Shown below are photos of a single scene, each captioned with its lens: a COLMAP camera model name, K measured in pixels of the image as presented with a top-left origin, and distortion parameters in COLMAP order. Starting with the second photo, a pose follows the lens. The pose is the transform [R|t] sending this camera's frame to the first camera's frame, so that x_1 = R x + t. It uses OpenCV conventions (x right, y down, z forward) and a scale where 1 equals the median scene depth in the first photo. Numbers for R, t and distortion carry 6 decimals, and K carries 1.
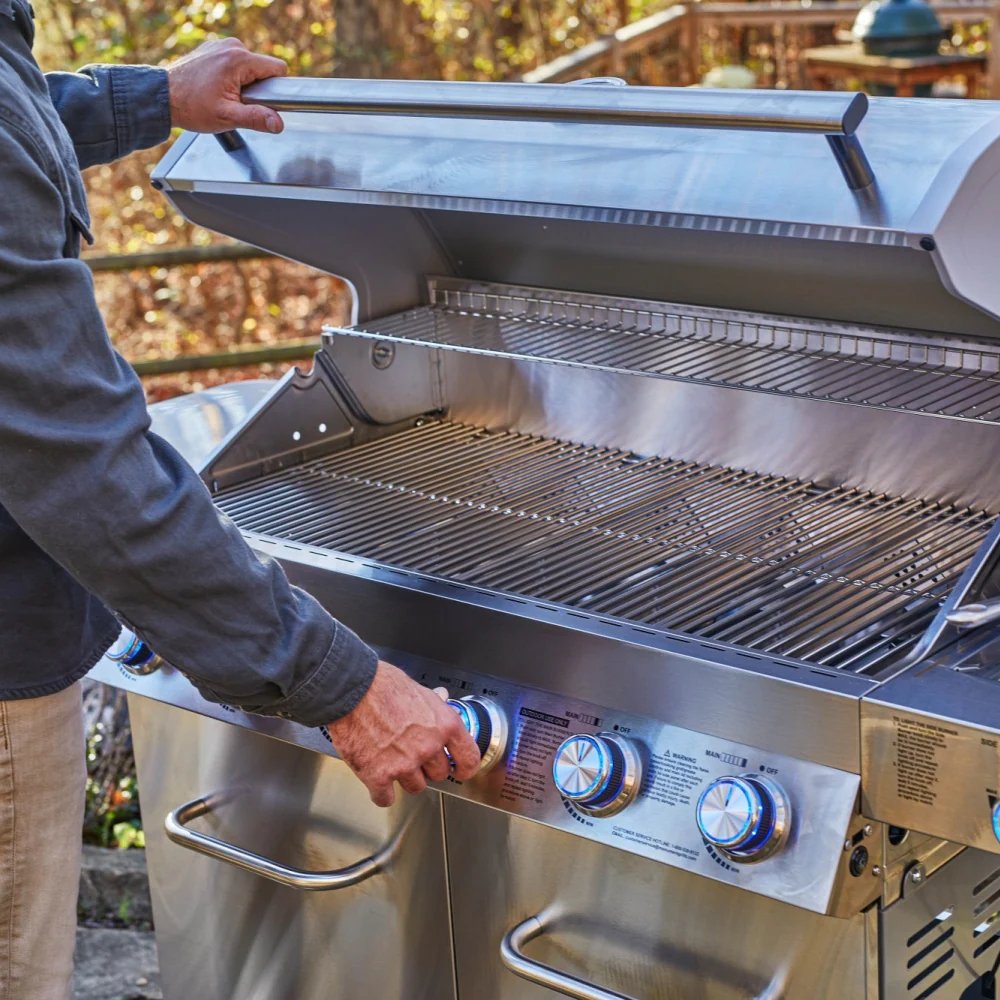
lens RADIAL K [[2211.5, 0, 500.0], [0, 2211.5, 500.0], [0, 0, 1]] dist [-0.095447, 0.220350]
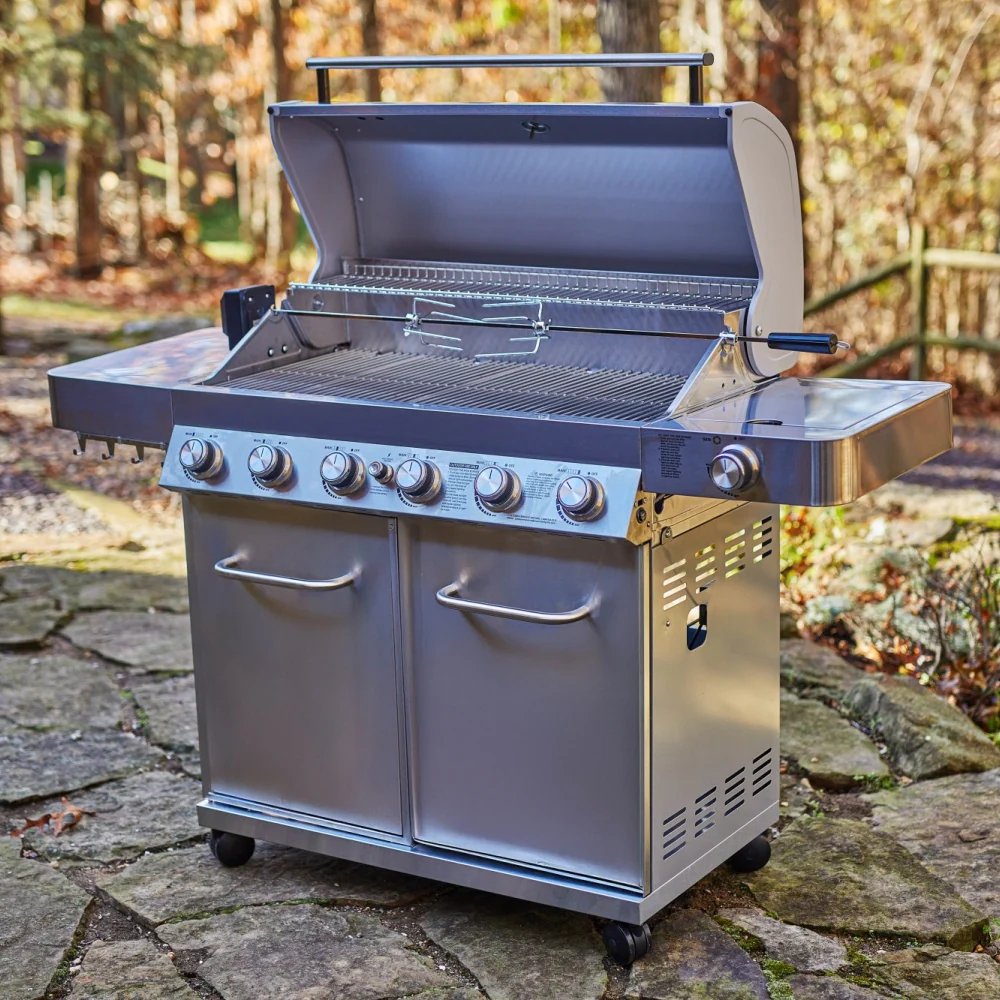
lens RADIAL K [[2211.5, 0, 500.0], [0, 2211.5, 500.0], [0, 0, 1]] dist [-0.095447, 0.220350]
pose [[0.983854, -0.012659, 0.178526, -0.312594], [0.025163, 0.997372, -0.067947, 0.281655], [-0.177197, 0.071343, 0.981586, -0.912400]]
